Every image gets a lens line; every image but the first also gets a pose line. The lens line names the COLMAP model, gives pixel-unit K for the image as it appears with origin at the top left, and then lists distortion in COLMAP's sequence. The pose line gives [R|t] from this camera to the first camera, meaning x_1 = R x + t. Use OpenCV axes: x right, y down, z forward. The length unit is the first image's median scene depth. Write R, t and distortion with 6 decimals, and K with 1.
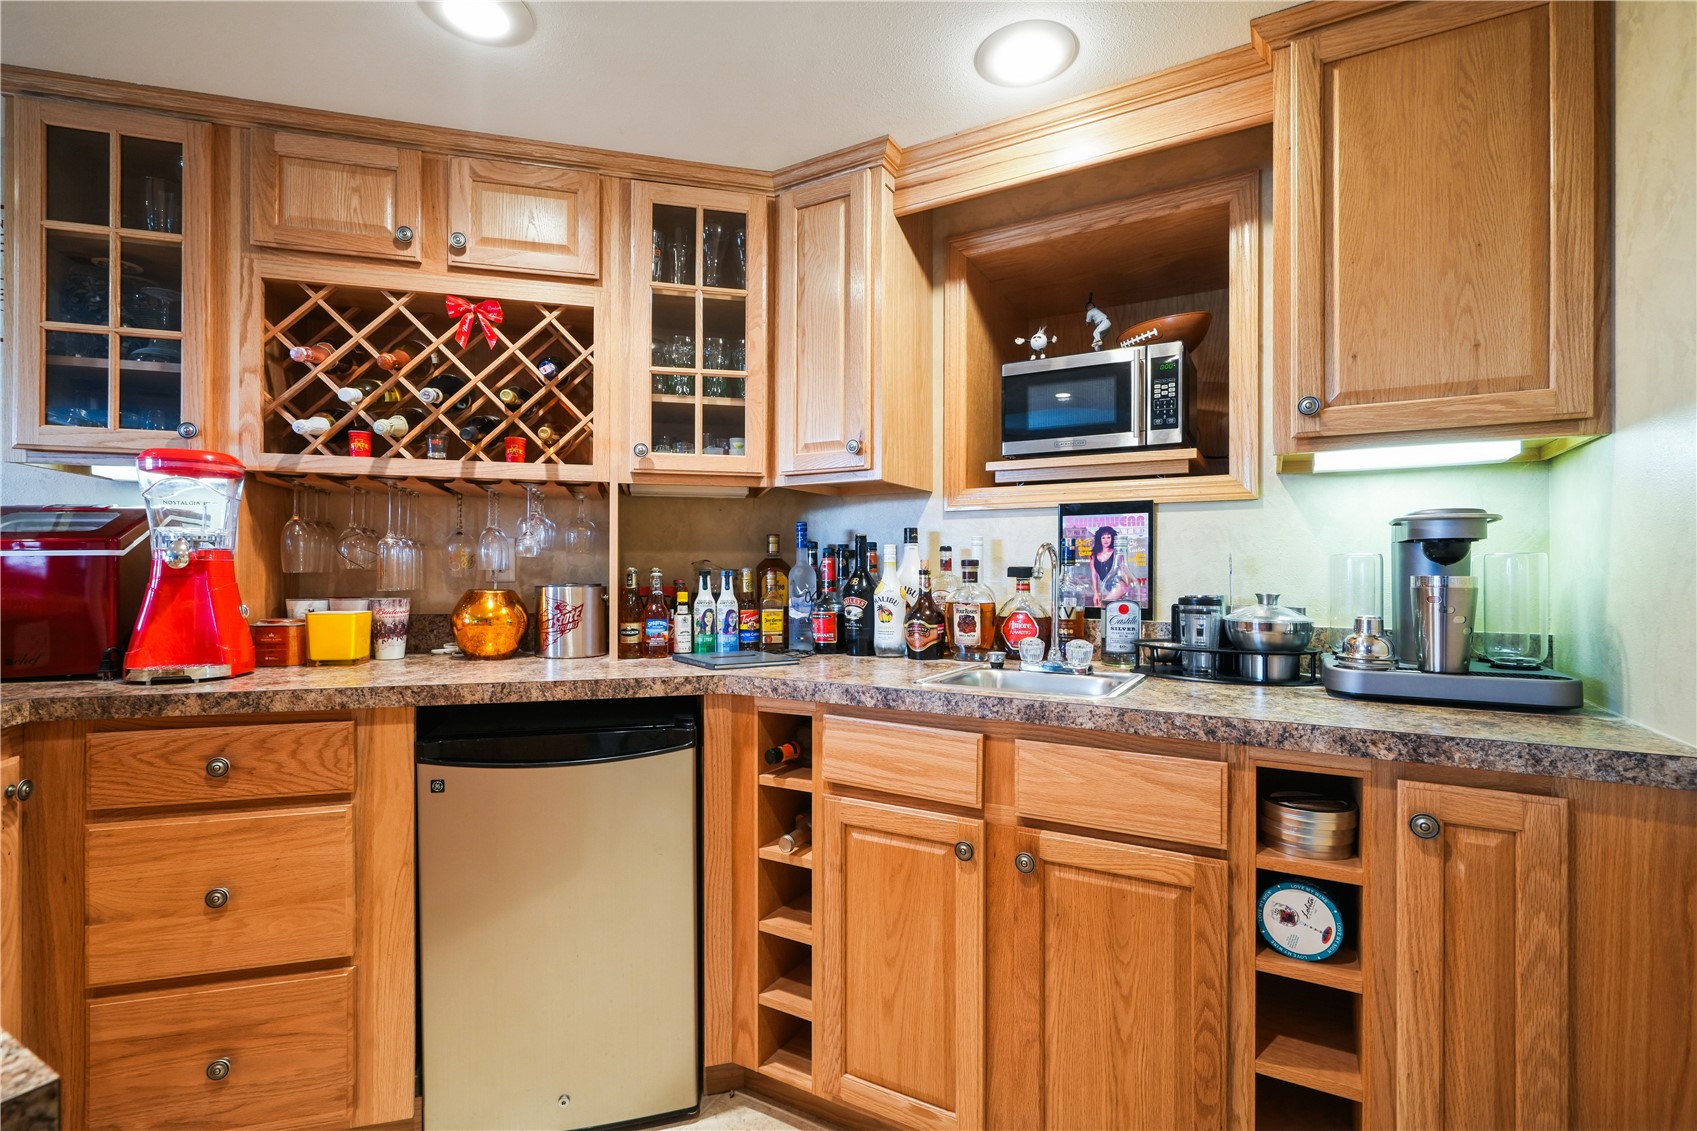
lens RADIAL K [[777.4, 0, 848.5], [0, 777.4, 565.5], [0, 0, 1]] dist [0.000463, 0.000245]
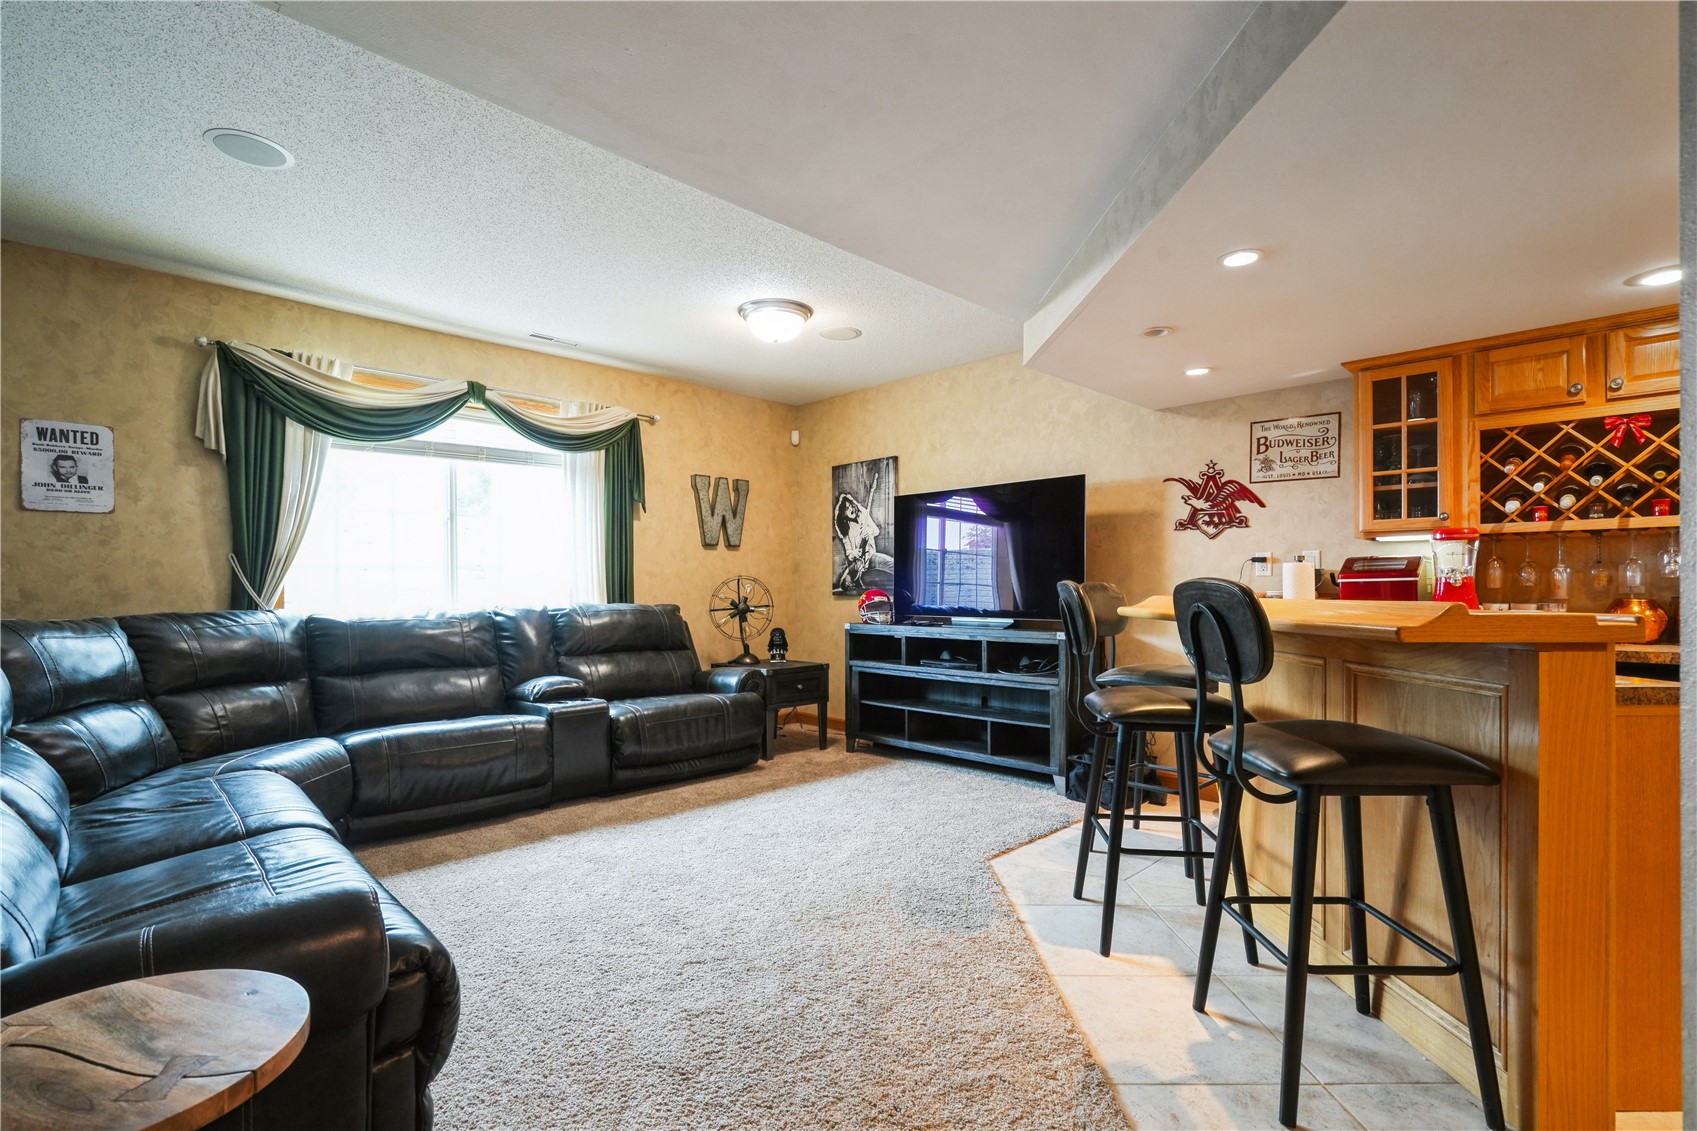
lens RADIAL K [[793.3, 0, 845.4], [0, 793.3, 584.5], [0, 0, 1]] dist [0.002299, 0.001490]
pose [[0.507366, -0.003748, -0.861722, 0.113984], [0.010964, 0.999938, 0.002107, -0.019560], [0.861661, -0.010517, 0.507376, -1.262266]]
